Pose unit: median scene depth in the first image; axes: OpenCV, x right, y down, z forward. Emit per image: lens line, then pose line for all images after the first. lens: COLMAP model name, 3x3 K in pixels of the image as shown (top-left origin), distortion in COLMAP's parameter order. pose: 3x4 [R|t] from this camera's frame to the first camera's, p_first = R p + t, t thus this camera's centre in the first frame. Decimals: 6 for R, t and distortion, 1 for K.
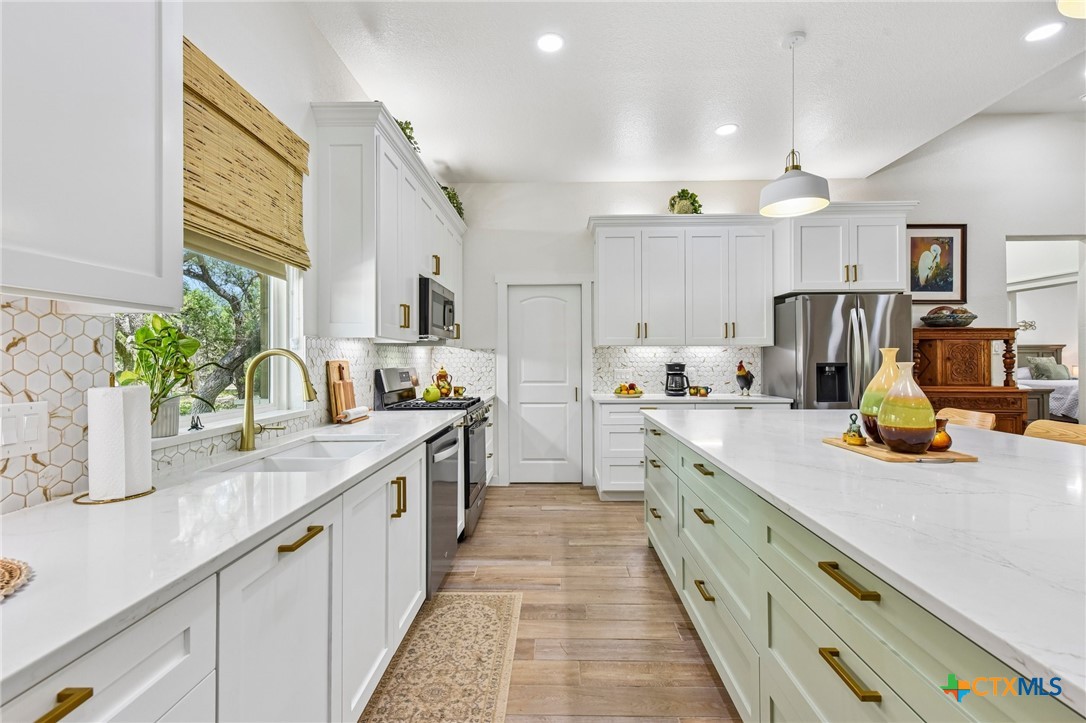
lens RADIAL K [[484.7, 0, 549.5], [0, 484.7, 357.4], [0, 0, 1]] dist [0.004980, -0.000862]
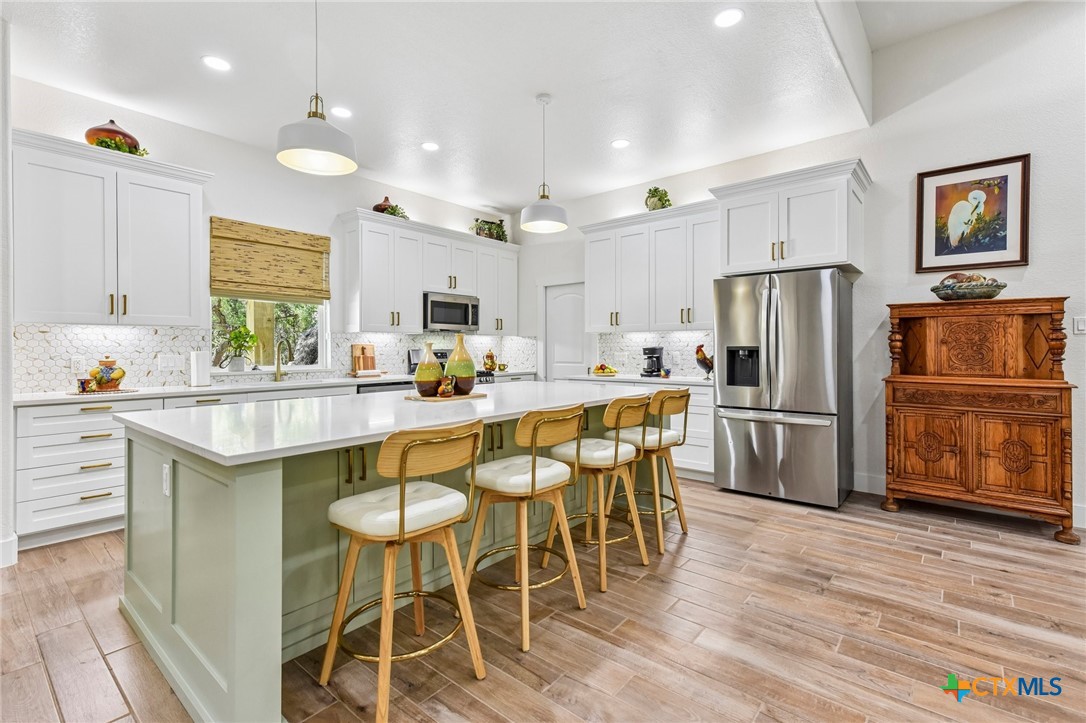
lens RADIAL K [[484.7, 0, 531.4], [0, 484.7, 348.6], [0, 0, 1]] dist [0.004980, -0.000862]
pose [[0.777507, 0.002184, -0.628870, 0.755471], [0.002354, 0.999977, 0.006384, 0.007595], [0.628869, -0.006444, 0.777484, -0.023995]]
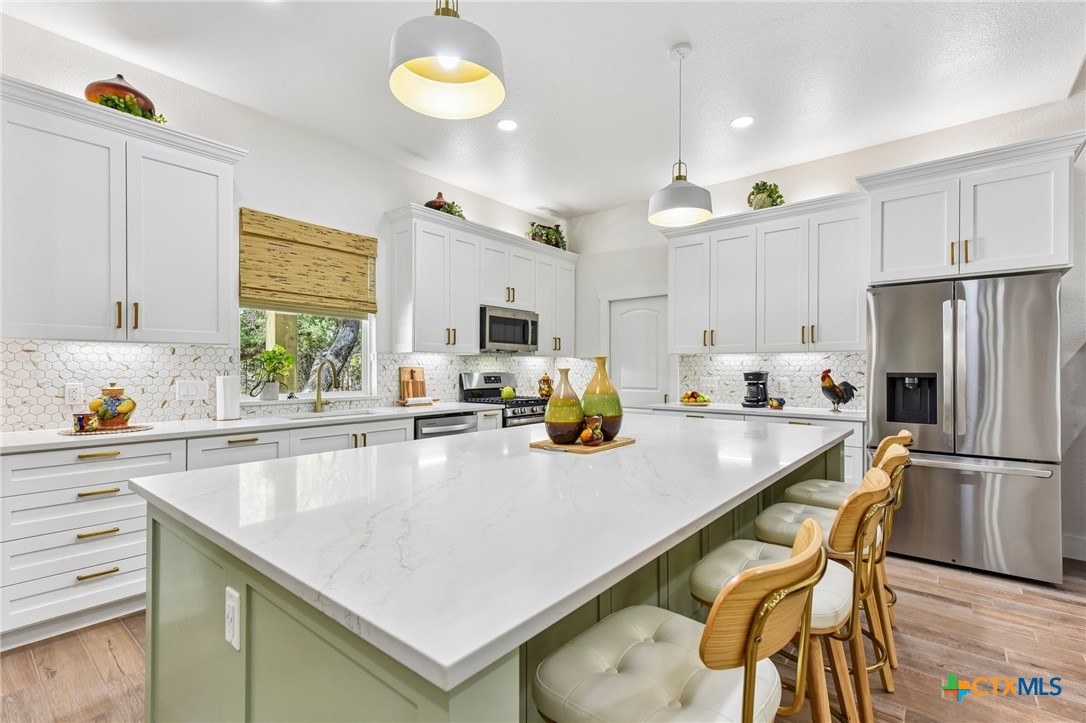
lens RADIAL K [[484.7, 0, 529.2], [0, 484.7, 369.0], [0, 0, 1]] dist [0.004980, -0.000862]
pose [[0.777538, 0.006208, -0.628805, 0.519026], [-0.002251, 0.999972, 0.007089, 0.000953], [0.628832, -0.004097, 0.777531, 0.010581]]
